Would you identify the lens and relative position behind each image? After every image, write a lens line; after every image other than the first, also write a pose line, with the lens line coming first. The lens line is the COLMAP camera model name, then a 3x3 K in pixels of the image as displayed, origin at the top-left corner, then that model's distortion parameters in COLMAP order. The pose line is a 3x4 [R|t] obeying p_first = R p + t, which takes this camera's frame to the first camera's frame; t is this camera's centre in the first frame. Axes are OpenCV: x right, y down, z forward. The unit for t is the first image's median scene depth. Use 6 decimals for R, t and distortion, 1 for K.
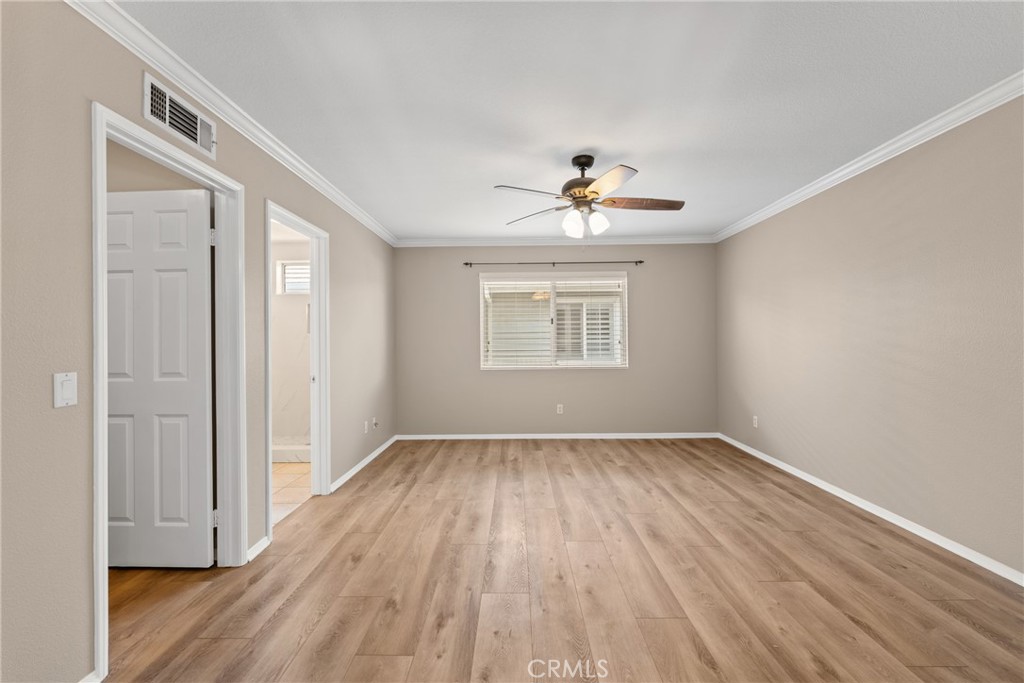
lens RADIAL K [[410.3, 0, 502.7], [0, 410.3, 340.4], [0, 0, 1]] dist [-0.000102, 0.000103]
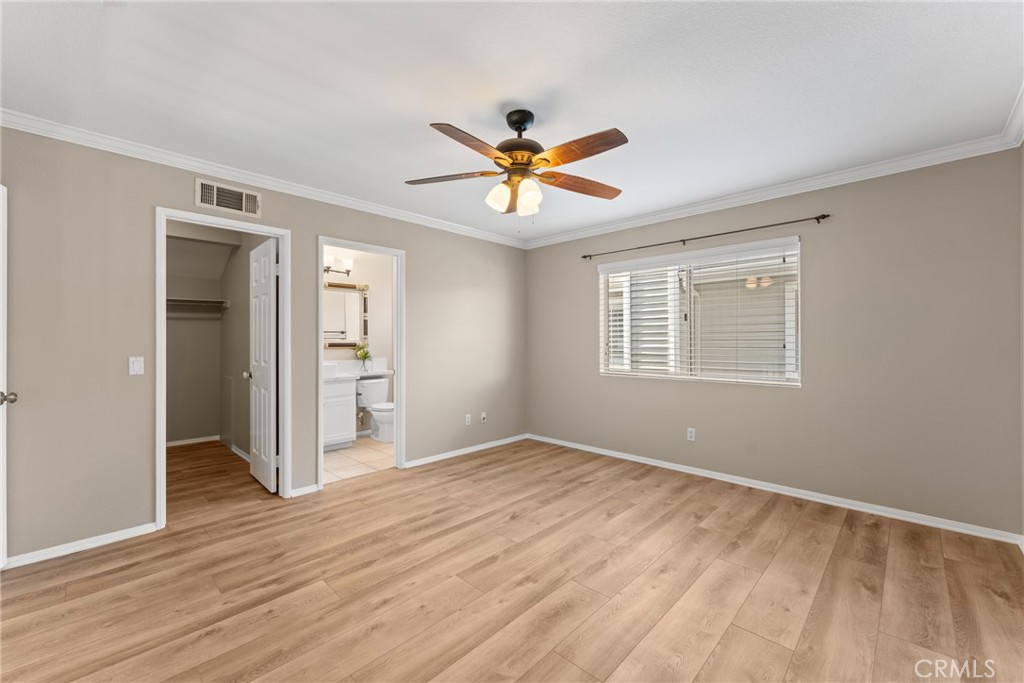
lens RADIAL K [[410.3, 0, 501.3], [0, 410.3, 342.6], [0, 0, 1]] dist [-0.000102, 0.000103]
pose [[0.729384, 0.011022, -0.684015, 0.718308], [-0.007363, 0.999939, 0.008261, -0.006753], [0.684064, -0.000989, 0.729421, 0.387992]]
